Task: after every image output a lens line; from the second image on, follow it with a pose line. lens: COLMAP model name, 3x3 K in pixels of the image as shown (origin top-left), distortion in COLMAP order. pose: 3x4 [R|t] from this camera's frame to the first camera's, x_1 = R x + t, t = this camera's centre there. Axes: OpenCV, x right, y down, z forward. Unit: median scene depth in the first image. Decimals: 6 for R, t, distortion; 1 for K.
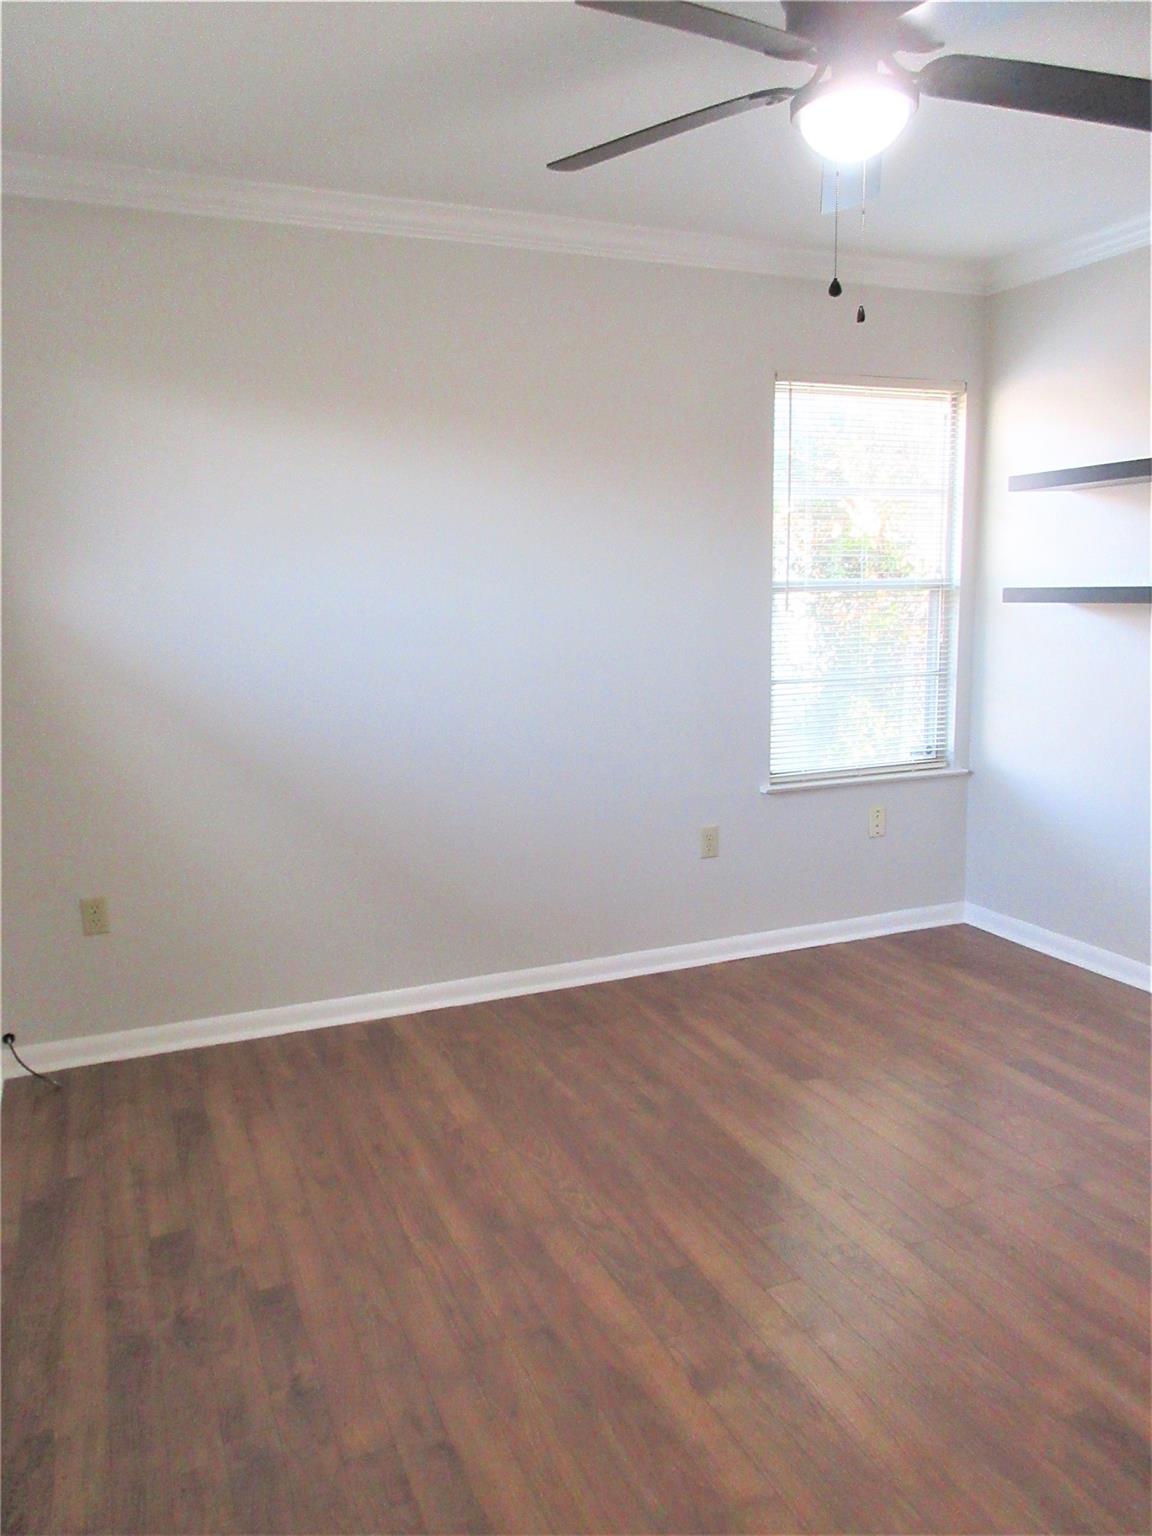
lens RADIAL K [[1146.8, 0, 572.8], [0, 1146.8, 780.7], [0, 0, 1]] dist [-0.004672, 0.012230]
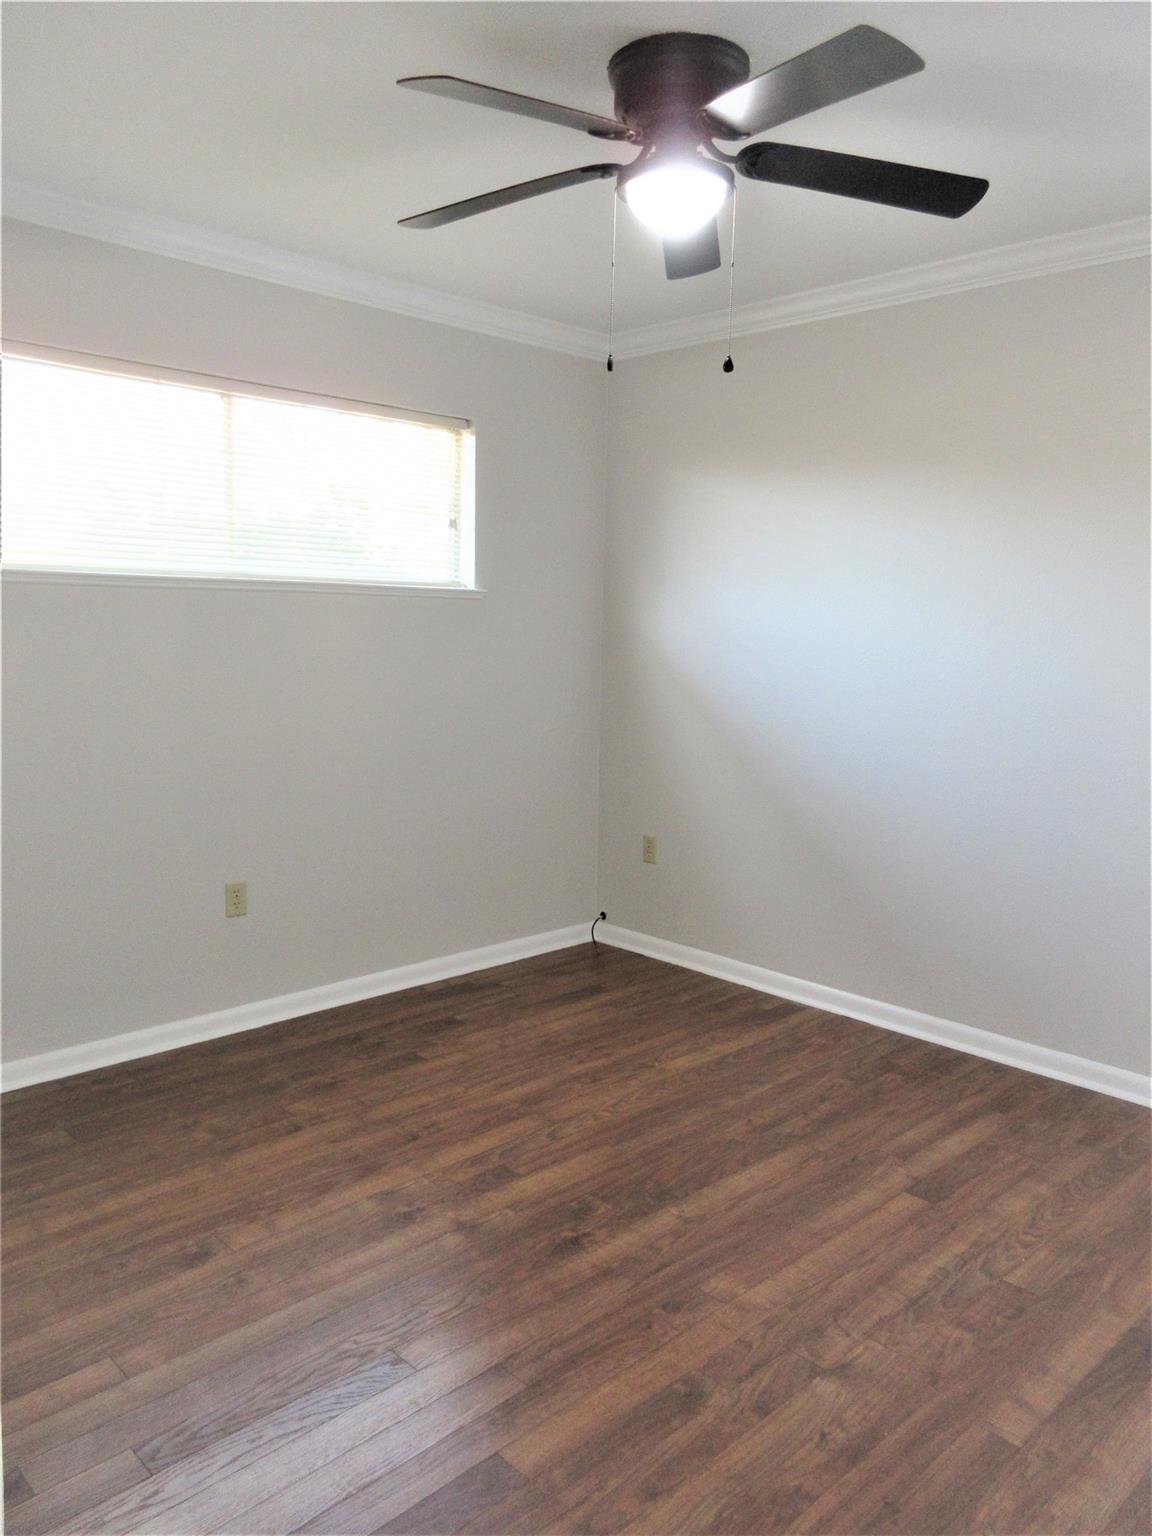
lens RADIAL K [[1146.8, 0, 566.3], [0, 1146.8, 760.2], [0, 0, 1]] dist [-0.004672, 0.012230]
pose [[0.347346, 0.133578, -0.928174, 0.931016], [-0.180353, 0.980840, 0.073665, -0.081379], [0.920230, 0.141812, 0.364782, 0.427159]]
